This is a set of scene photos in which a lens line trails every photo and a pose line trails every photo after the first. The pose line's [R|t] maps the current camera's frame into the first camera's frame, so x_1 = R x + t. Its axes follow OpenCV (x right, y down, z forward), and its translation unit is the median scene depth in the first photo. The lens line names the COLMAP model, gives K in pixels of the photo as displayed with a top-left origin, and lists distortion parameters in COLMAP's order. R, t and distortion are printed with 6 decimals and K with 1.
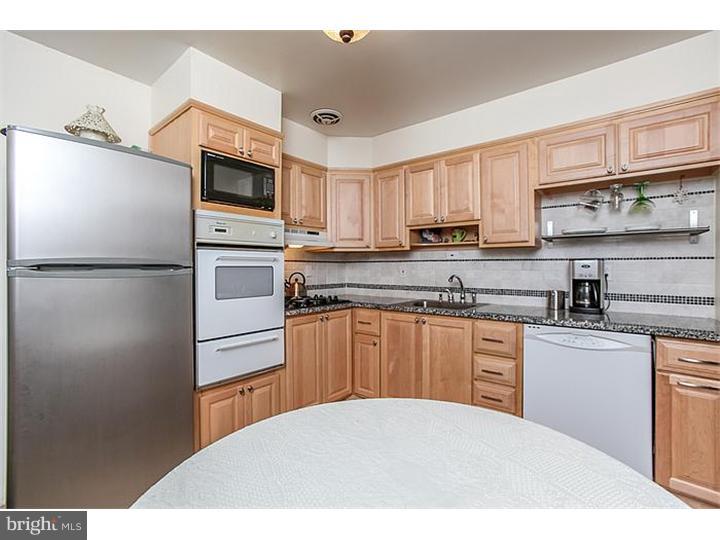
lens RADIAL K [[325.2, 0, 360.0], [0, 325.2, 270.0], [0, 0, 1]] dist [-0.050071, 0.029027]
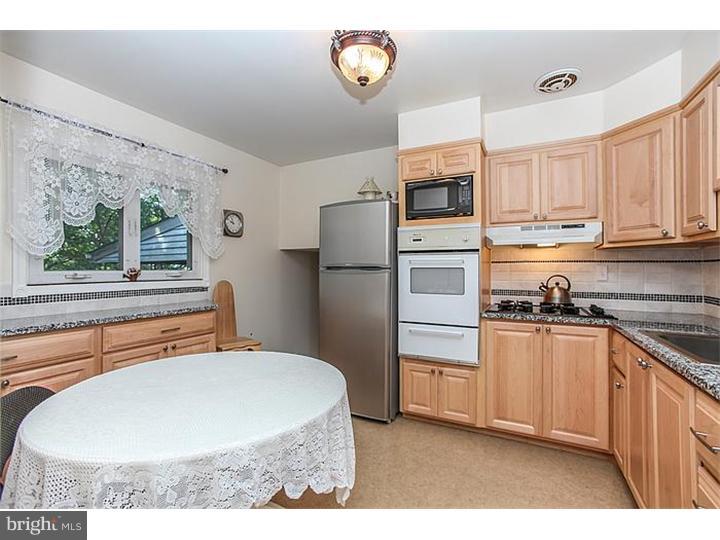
lens RADIAL K [[325.2, 0, 360.0], [0, 325.2, 270.0], [0, 0, 1]] dist [-0.050071, 0.029027]
pose [[0.223069, 0.003689, -0.974796, 0.684313], [-0.012497, 0.999921, 0.000925, -0.000351], [0.974723, 0.011976, 0.223098, 0.420272]]
